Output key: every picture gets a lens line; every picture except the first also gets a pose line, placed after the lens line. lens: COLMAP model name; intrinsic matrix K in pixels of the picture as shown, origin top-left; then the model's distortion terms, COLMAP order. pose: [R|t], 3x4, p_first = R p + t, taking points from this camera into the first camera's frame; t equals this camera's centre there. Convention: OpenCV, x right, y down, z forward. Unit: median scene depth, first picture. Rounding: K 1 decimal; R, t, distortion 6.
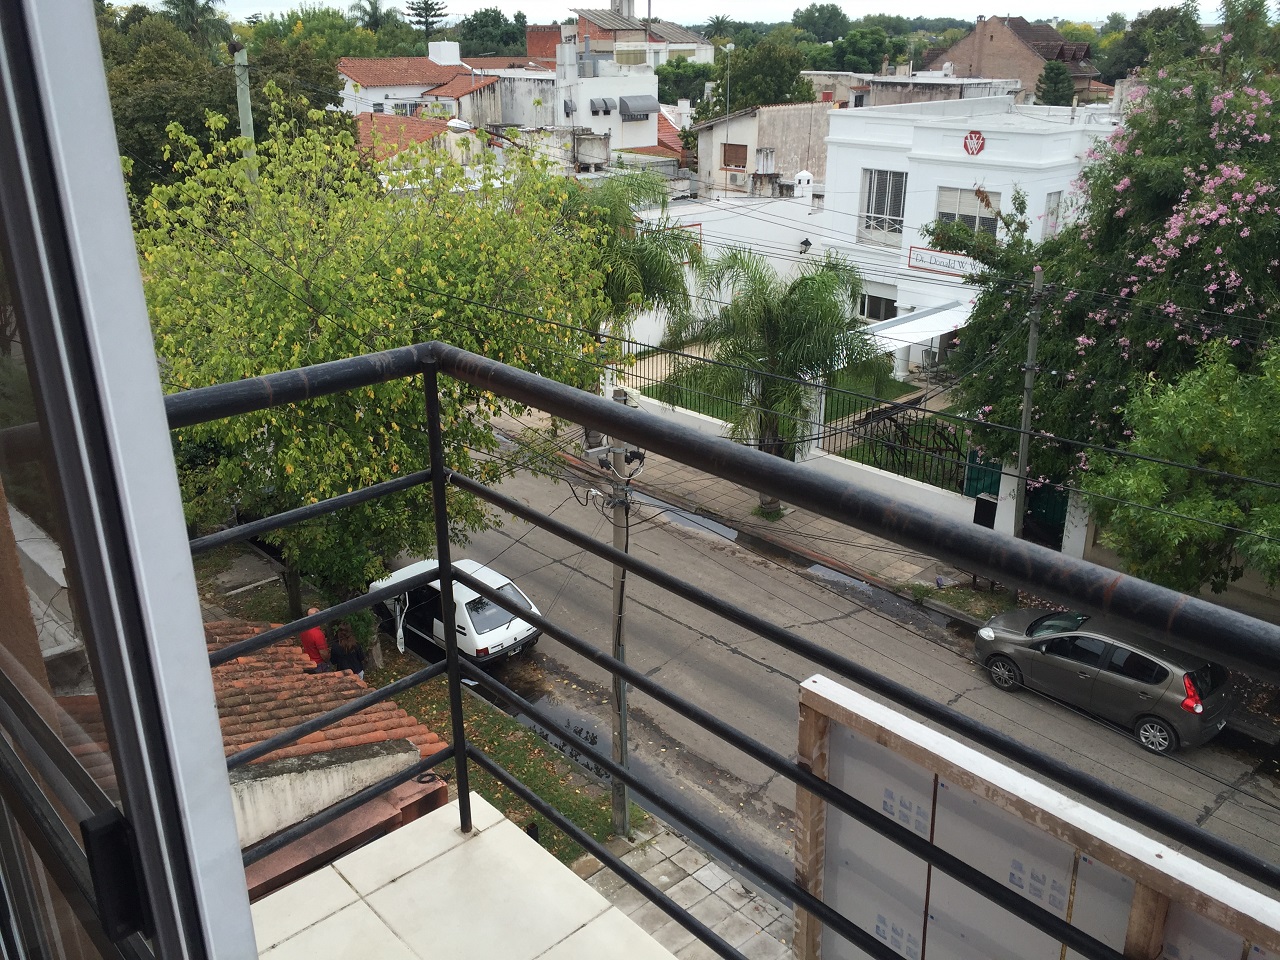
lens RADIAL K [[1087.1, 0, 641.3], [0, 1087.1, 478.7], [0, 0, 1]] dist [0.085816, -0.109788]
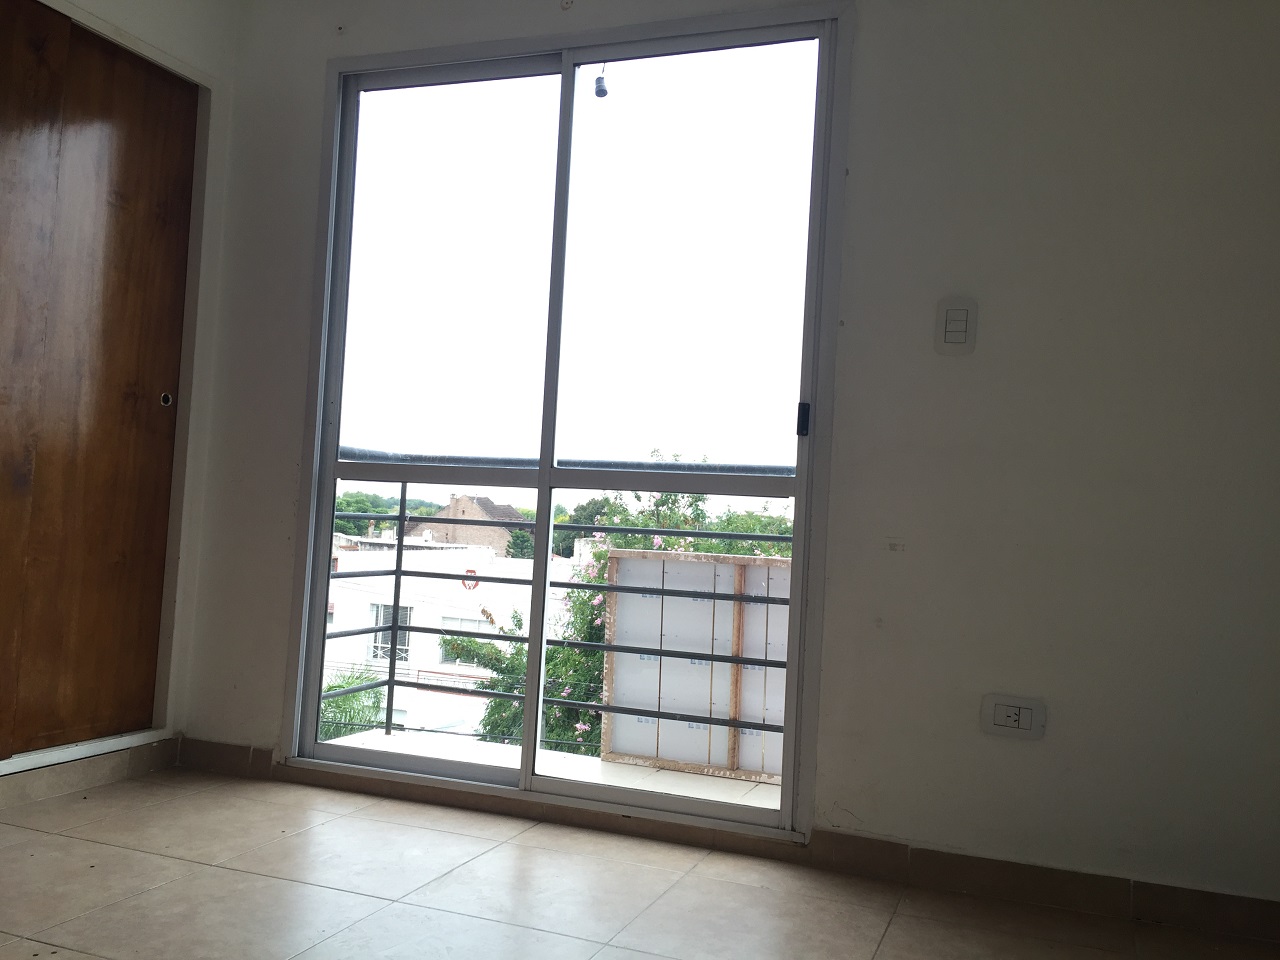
lens RADIAL K [[1087.1, 0, 632.2], [0, 1087.1, 474.5], [0, 0, 1]] dist [0.085816, -0.109788]
pose [[0.900772, 0.068821, 0.428804, -0.060594], [0.110613, 0.918446, -0.379766, 0.065480], [-0.419969, 0.389514, 0.819698, -0.080116]]
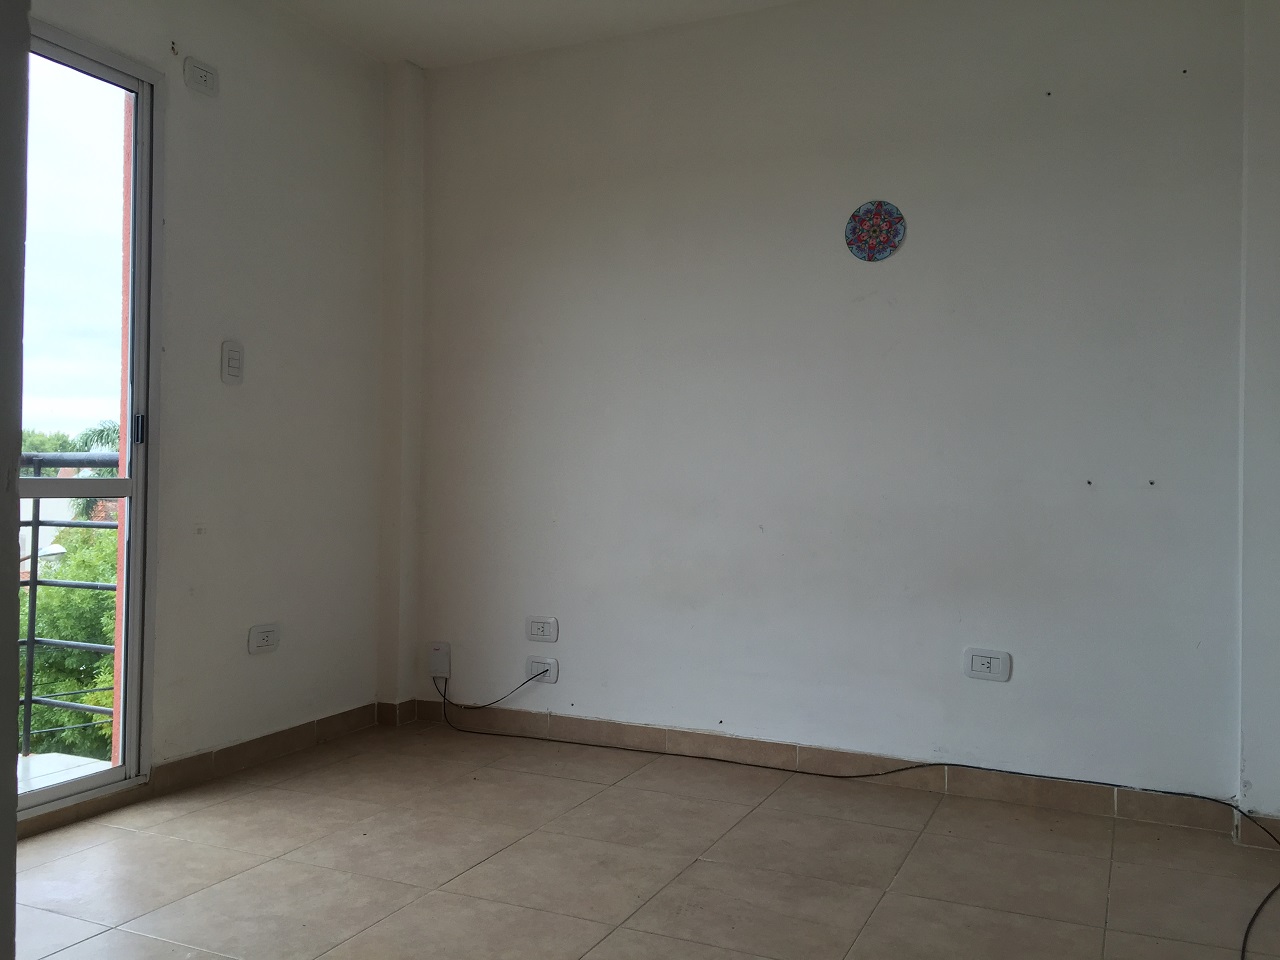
lens RADIAL K [[1087.1, 0, 634.2], [0, 1087.1, 471.6], [0, 0, 1]] dist [0.085816, -0.109788]
pose [[-0.391103, 0.014489, 0.920233, -0.800858], [0.334436, 0.933763, 0.127435, -0.283649], [-0.857433, 0.357599, -0.370043, 0.674243]]
